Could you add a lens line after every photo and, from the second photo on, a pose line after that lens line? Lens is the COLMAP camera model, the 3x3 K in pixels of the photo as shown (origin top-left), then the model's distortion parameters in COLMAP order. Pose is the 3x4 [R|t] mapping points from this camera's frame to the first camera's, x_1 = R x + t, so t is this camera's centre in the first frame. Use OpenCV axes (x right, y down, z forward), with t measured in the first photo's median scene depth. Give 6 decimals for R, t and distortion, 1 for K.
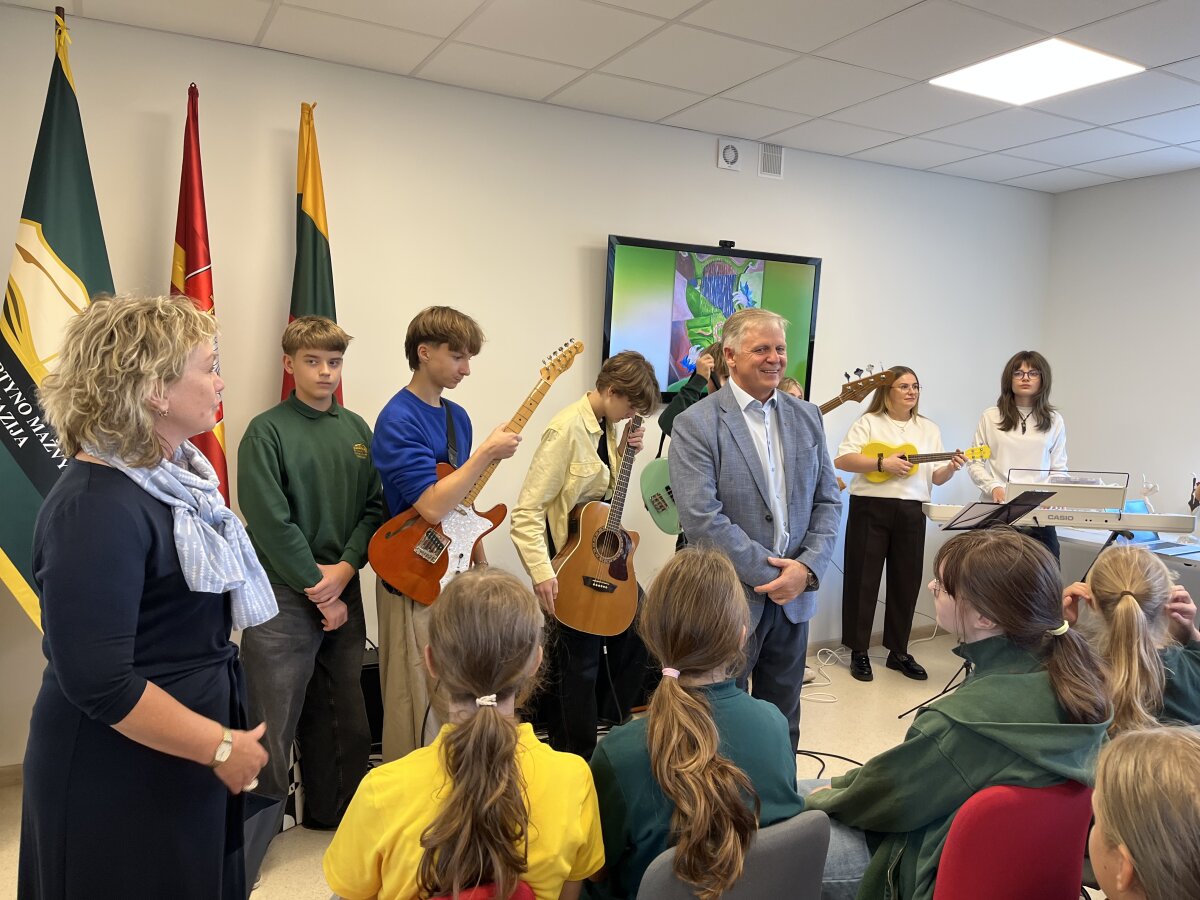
lens RADIAL K [[898.9, 0, 605.2], [0, 898.9, 450.5], [0, 0, 1]] dist [0.045507, -0.044988]
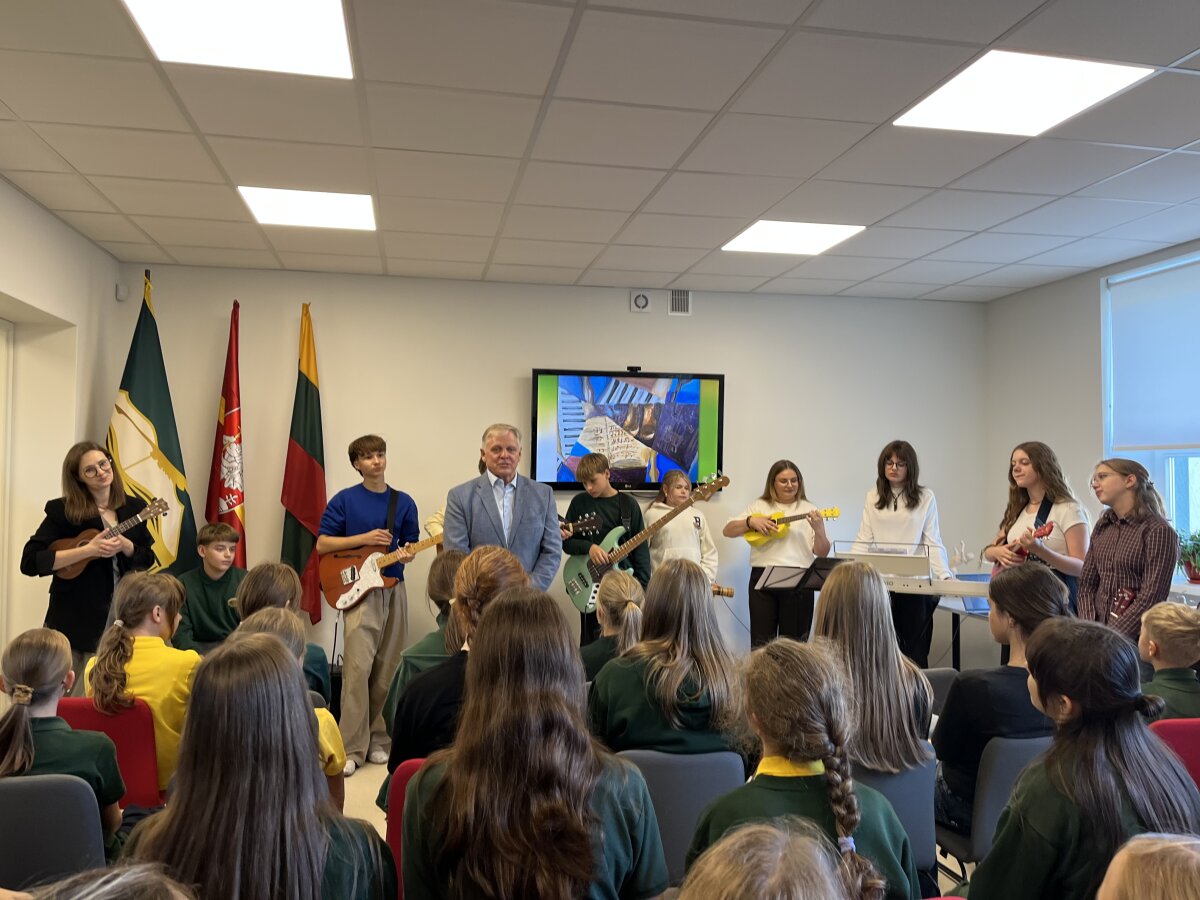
lens RADIAL K [[898.9, 0, 595.3], [0, 898.9, 442.0], [0, 0, 1]] dist [0.045507, -0.044988]
pose [[0.954114, -0.031520, -0.297781, 0.493845], [-0.005960, 0.992249, -0.124126, 0.040271], [0.299385, 0.120205, 0.946530, -0.249218]]
